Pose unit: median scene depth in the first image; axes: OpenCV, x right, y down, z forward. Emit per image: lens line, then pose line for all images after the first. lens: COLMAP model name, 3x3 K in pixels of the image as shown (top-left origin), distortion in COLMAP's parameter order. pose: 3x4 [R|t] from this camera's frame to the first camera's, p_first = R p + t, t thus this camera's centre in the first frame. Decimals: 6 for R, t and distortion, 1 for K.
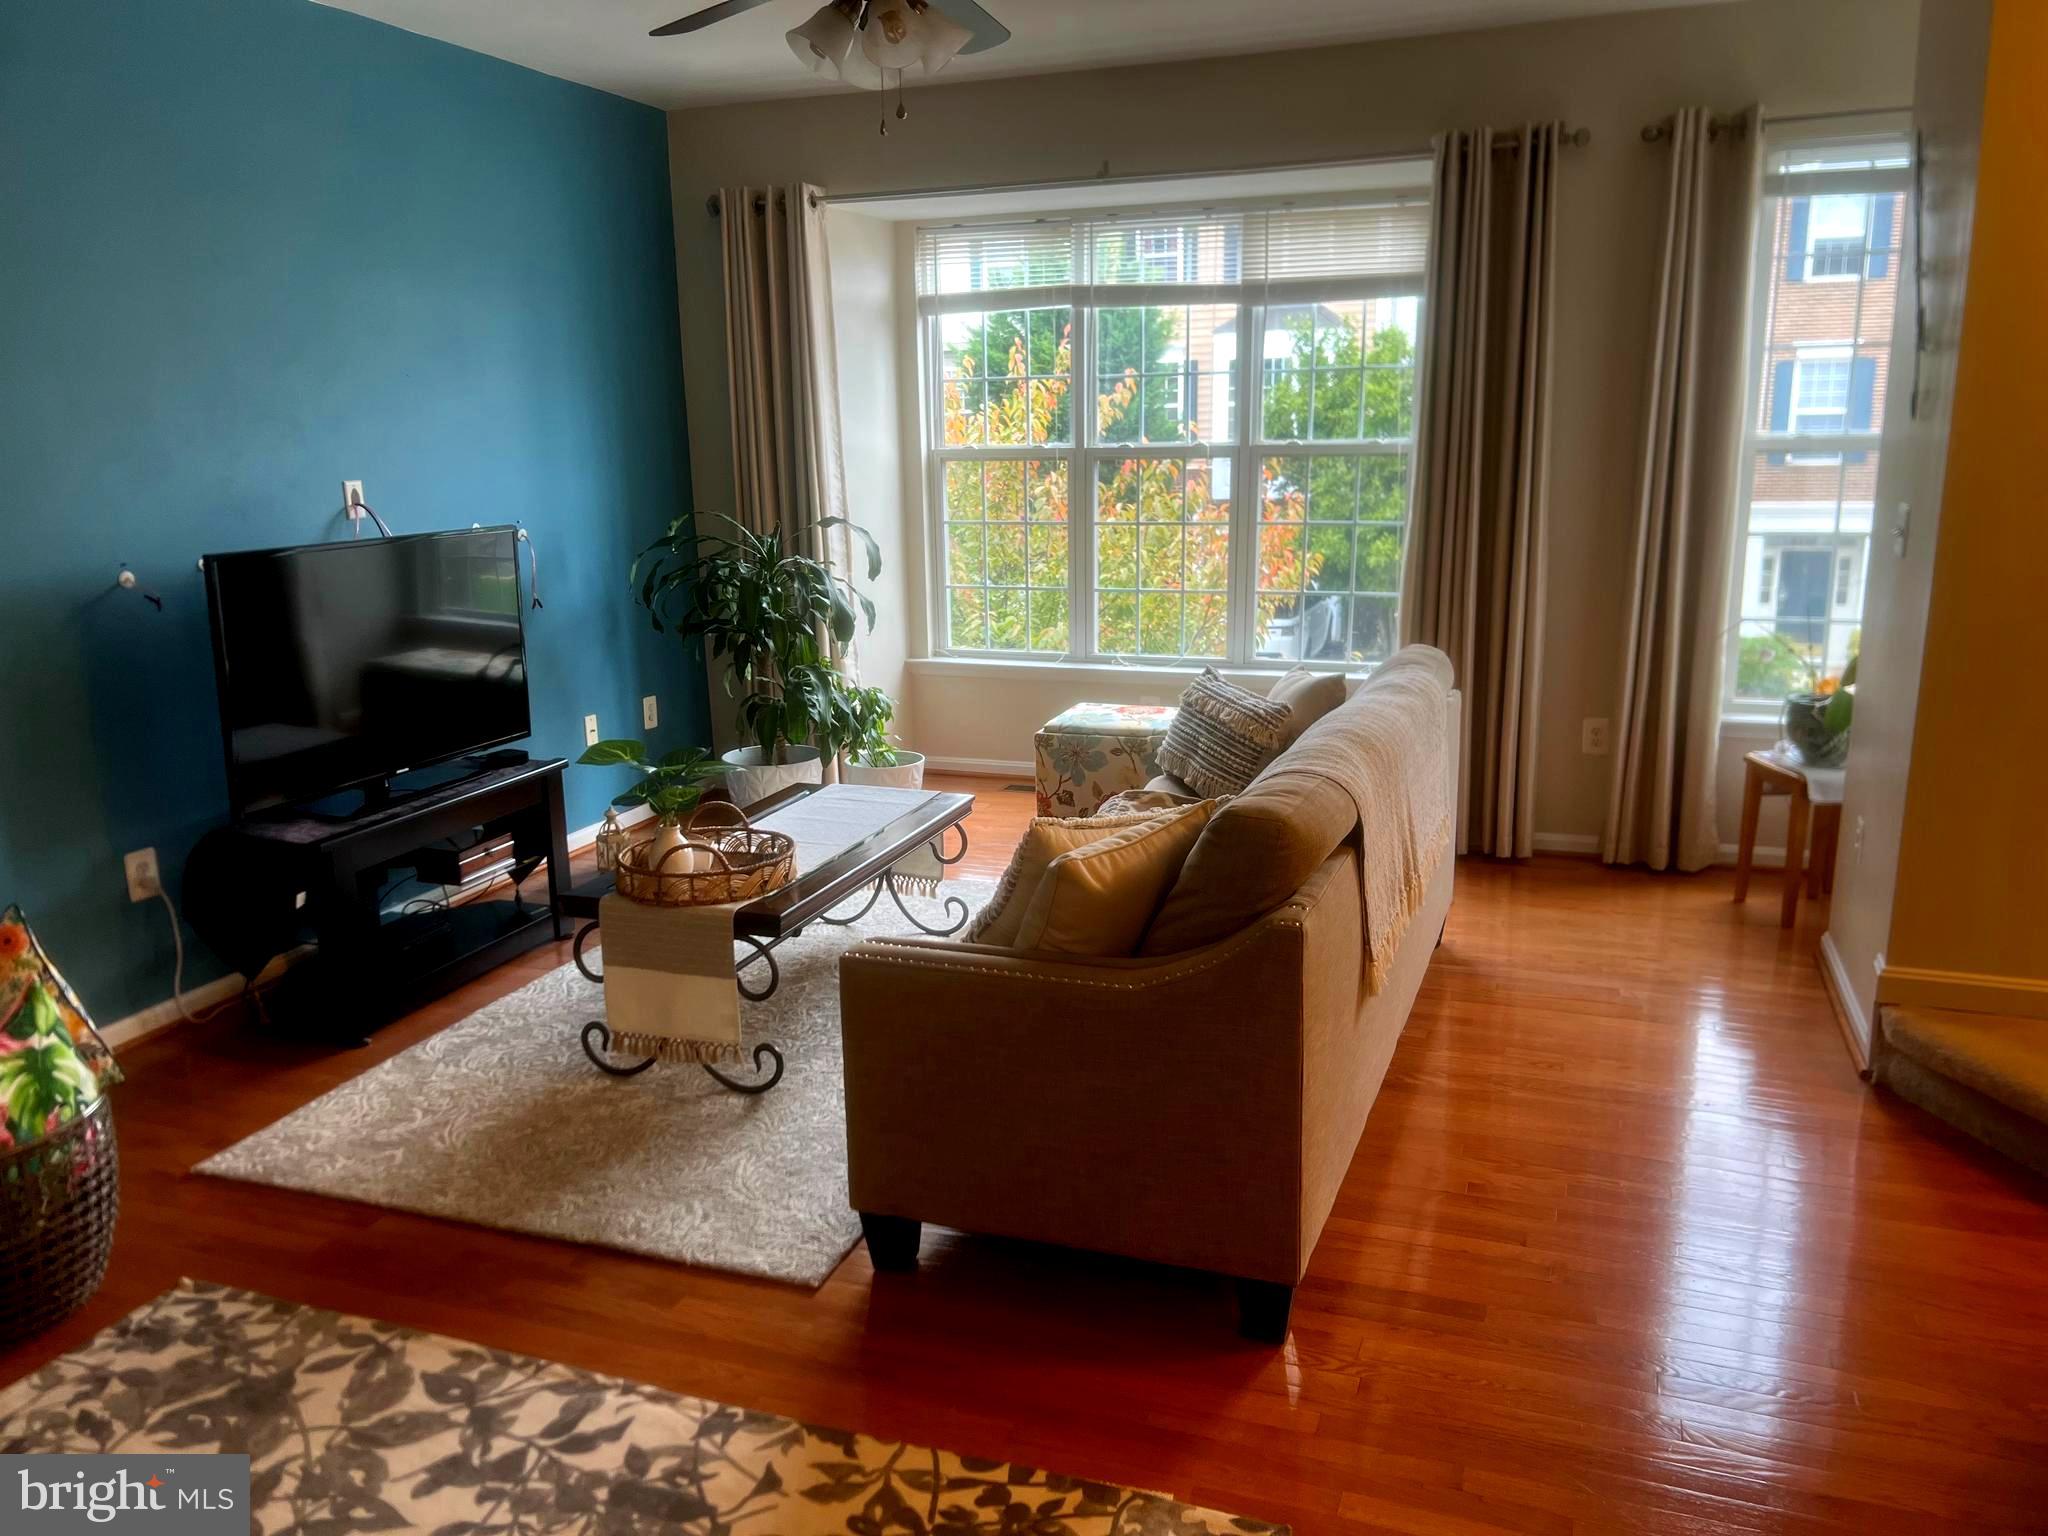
lens RADIAL K [[1545.9, 0, 1018.1], [0, 1545.9, 776.7], [0, 0, 1]] dist [0.011623, 0.004078]
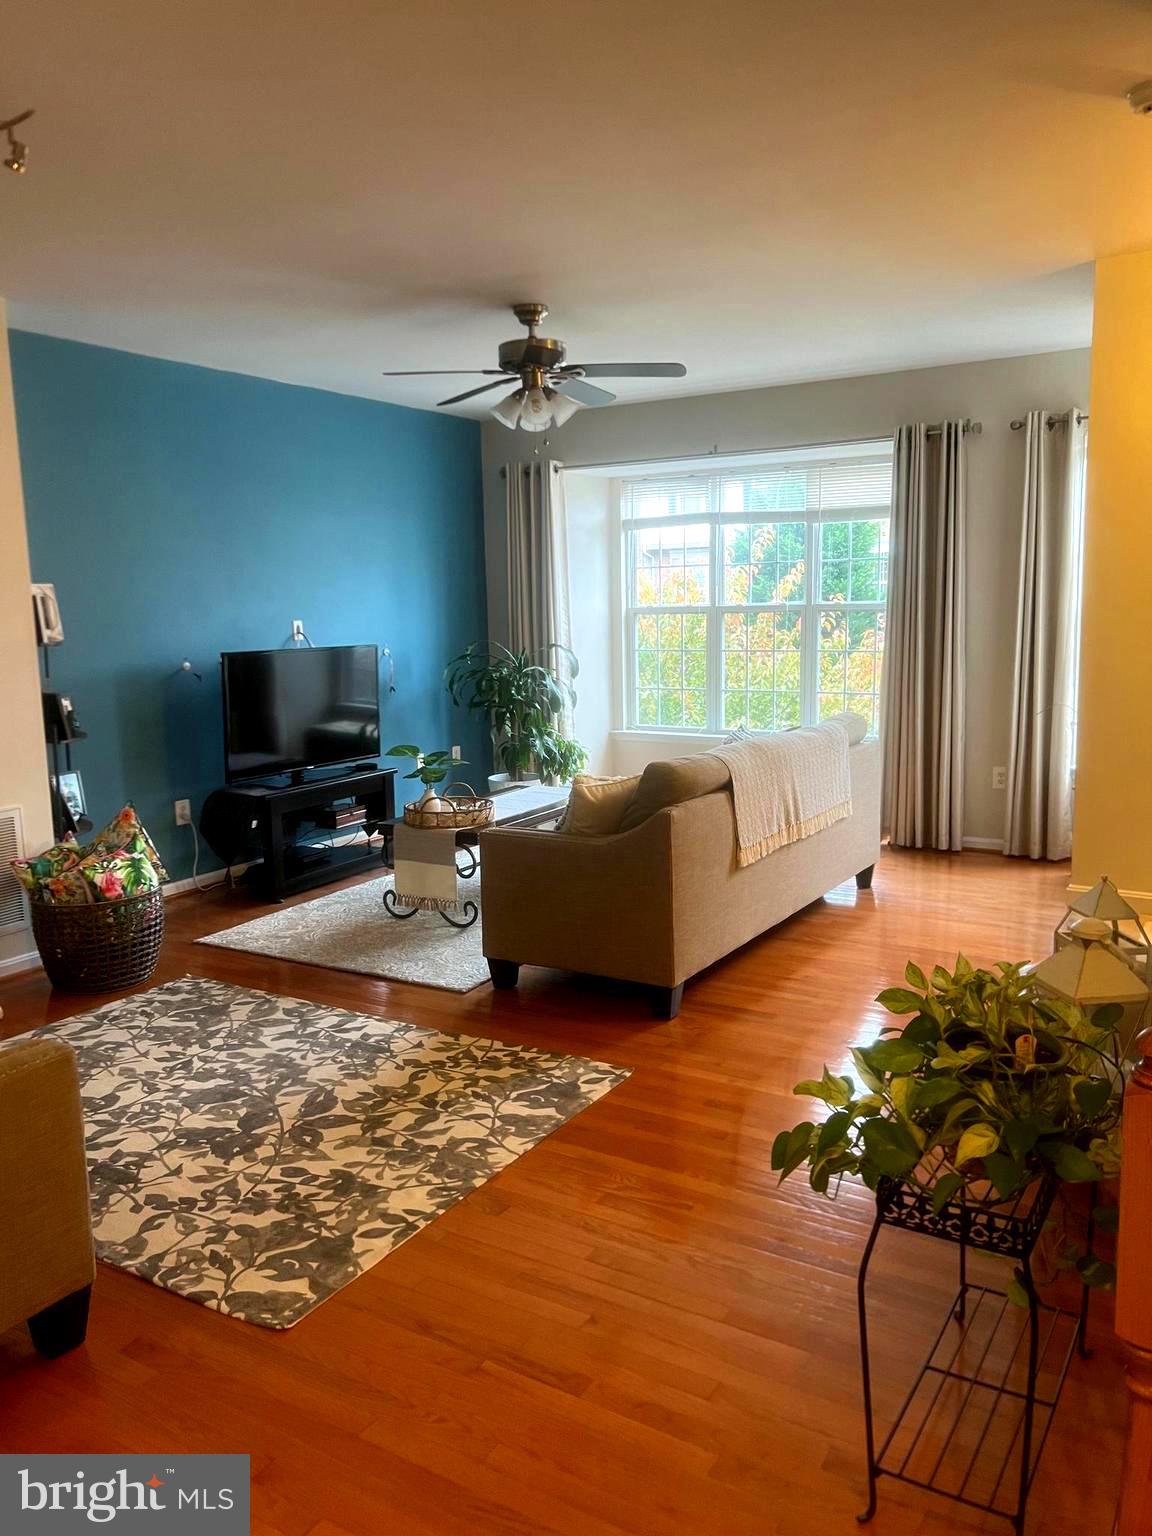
lens RADIAL K [[1158.7, 0, 584.9], [0, 1158.7, 741.2], [0, 0, 1]] dist [0.061632, -0.079748]
pose [[0.982526, 0.022102, -0.184807, 0.240903], [-0.040662, 0.994429, -0.097253, 0.105689], [0.181628, 0.103068, 0.977951, -0.419547]]
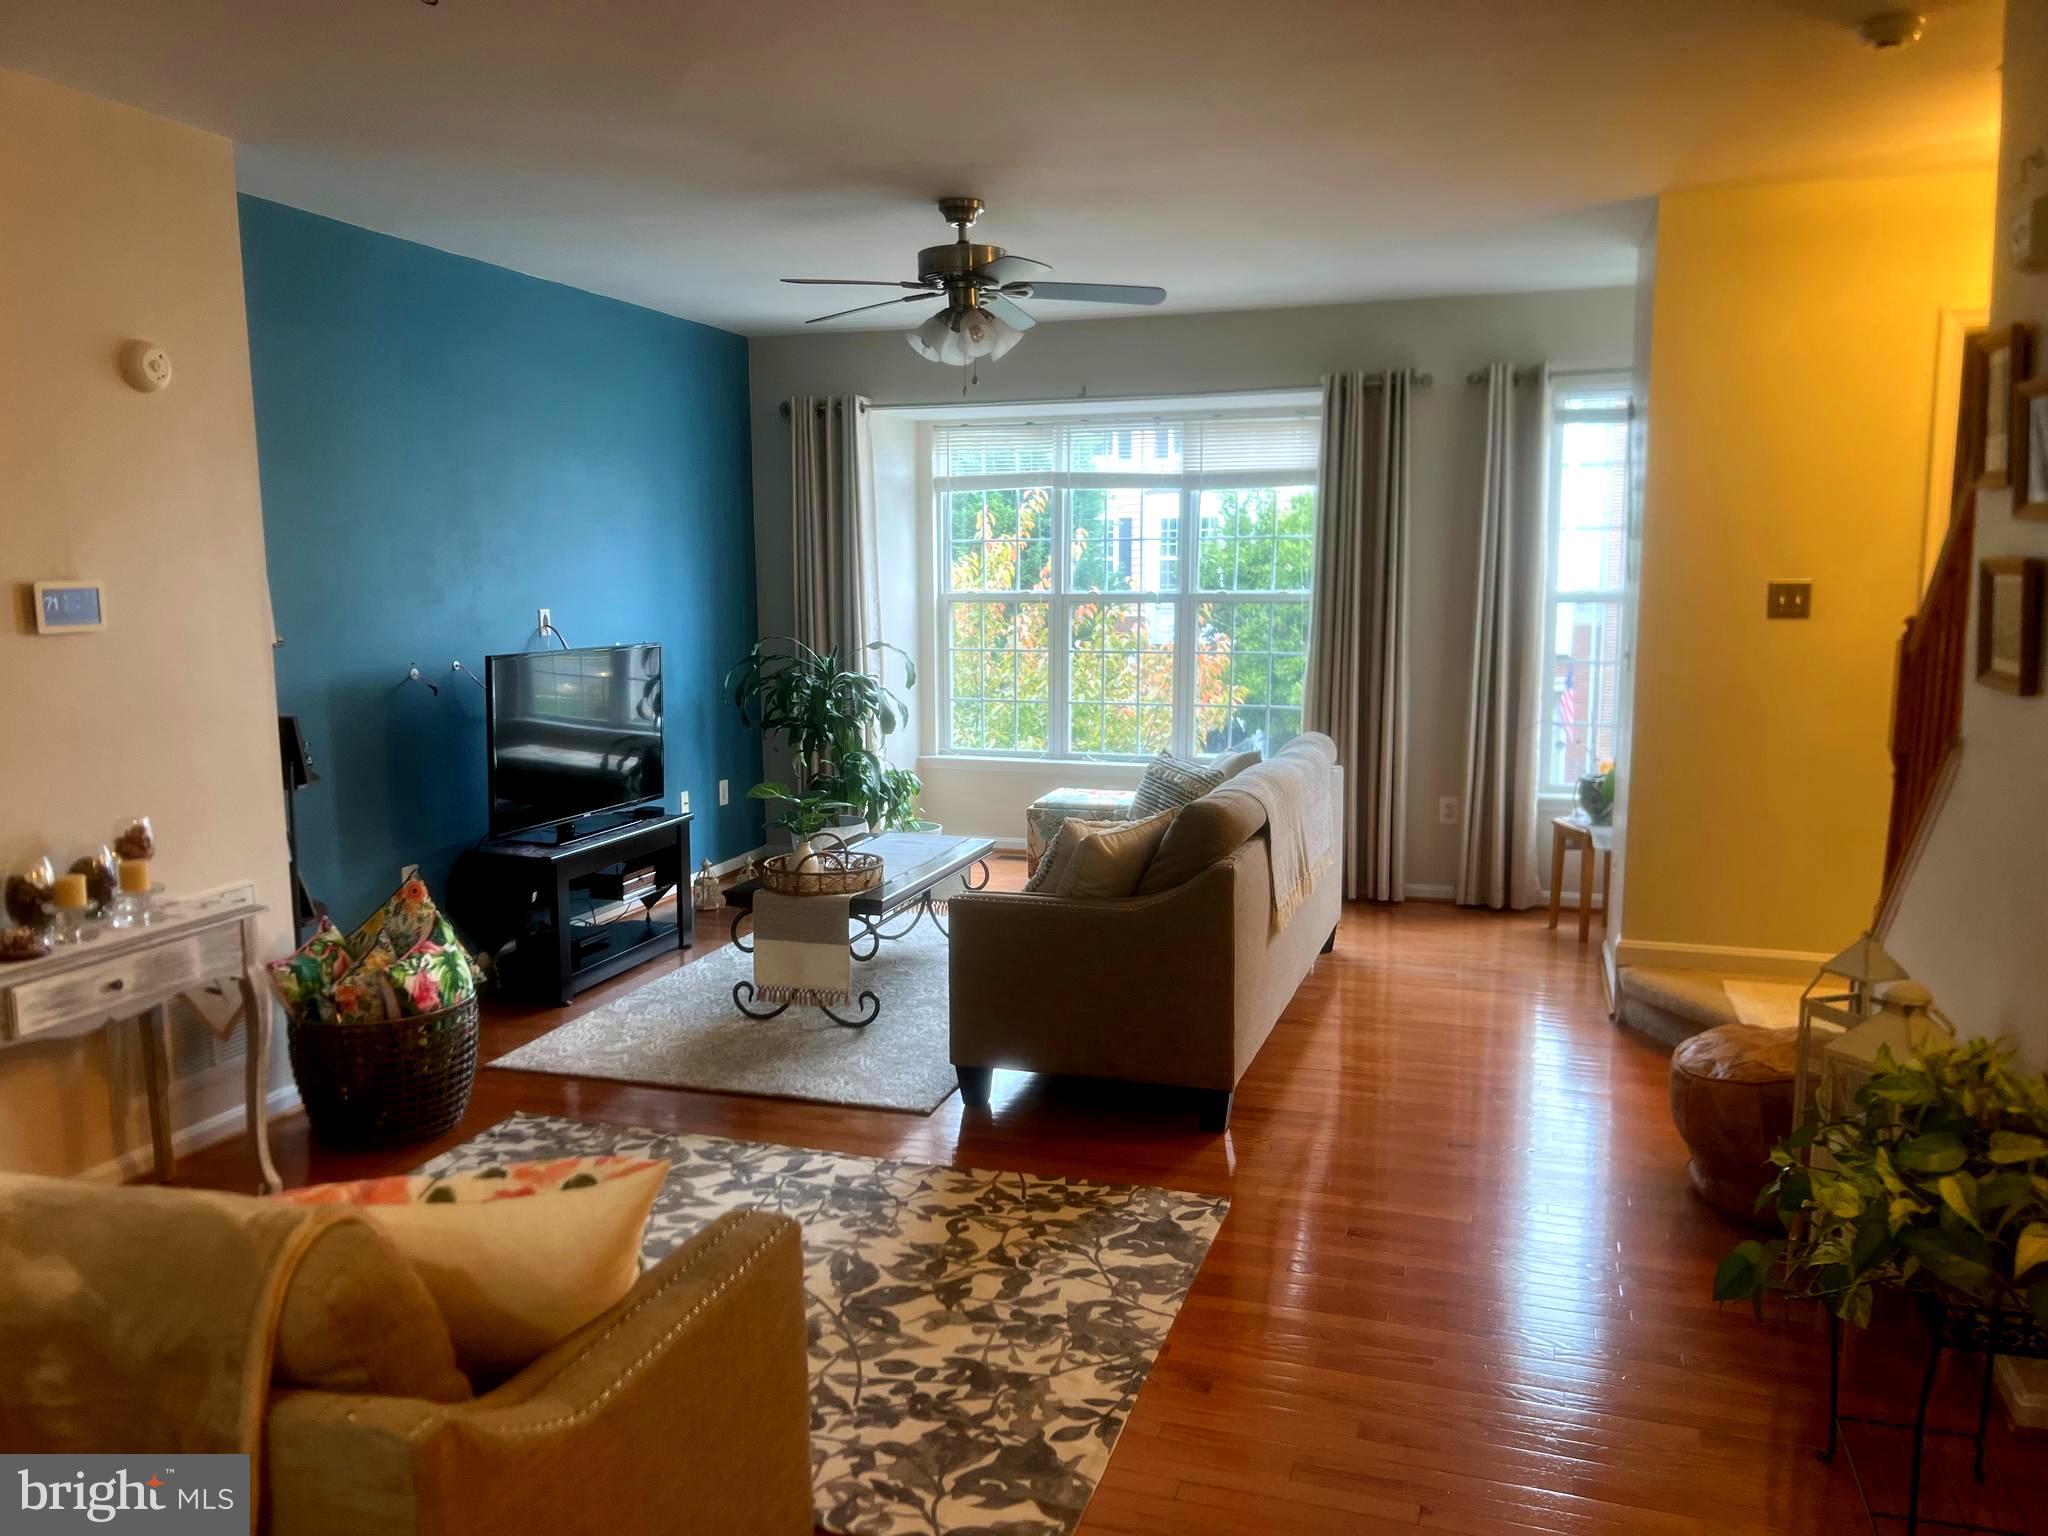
lens RADIAL K [[1544.7, 0, 1009.9], [0, 1544.7, 763.2], [0, 0, 1]] dist [0.069819, -0.106903]
pose [[0.999149, 0.009616, 0.040101, -0.087977], [-0.005489, 0.994792, -0.101778, 0.104049], [-0.040871, 0.101471, 0.993999, -0.466325]]
